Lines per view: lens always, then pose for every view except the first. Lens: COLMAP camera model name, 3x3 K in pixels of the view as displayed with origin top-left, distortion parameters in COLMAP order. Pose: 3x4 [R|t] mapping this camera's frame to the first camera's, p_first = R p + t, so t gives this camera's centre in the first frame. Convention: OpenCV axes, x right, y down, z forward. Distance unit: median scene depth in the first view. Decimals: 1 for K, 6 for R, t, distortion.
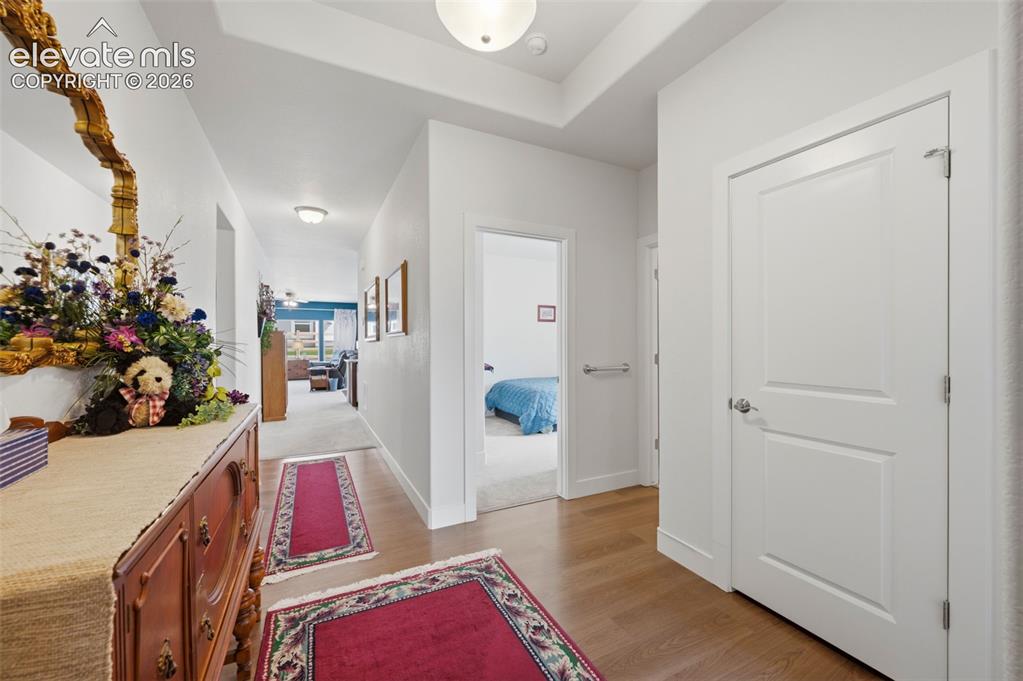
lens RADIAL K [[400.0, 0, 507.9], [0, 400.0, 344.3], [0, 0, 1]] dist [-0.001894, 0.000146]
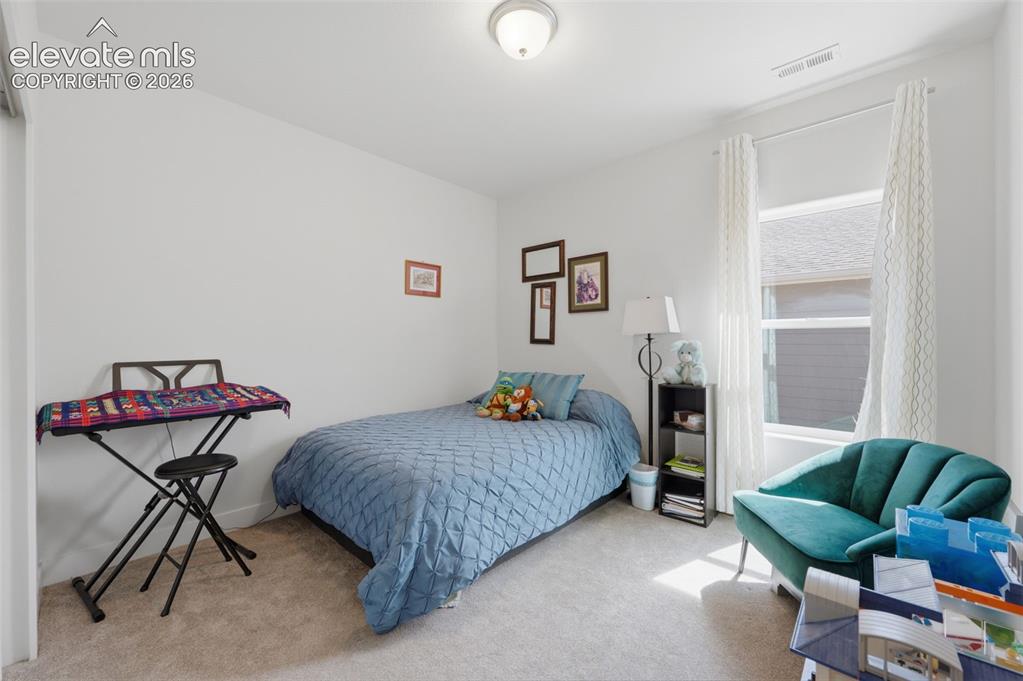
lens RADIAL K [[400.0, 0, 510.2], [0, 400.0, 341.6], [0, 0, 1]] dist [-0.001894, 0.000146]
pose [[0.935619, -0.004356, 0.352984, 0.028815], [0.005191, 0.999986, -0.001420, 0.003865], [-0.352973, 0.003161, 0.935628, 0.656536]]
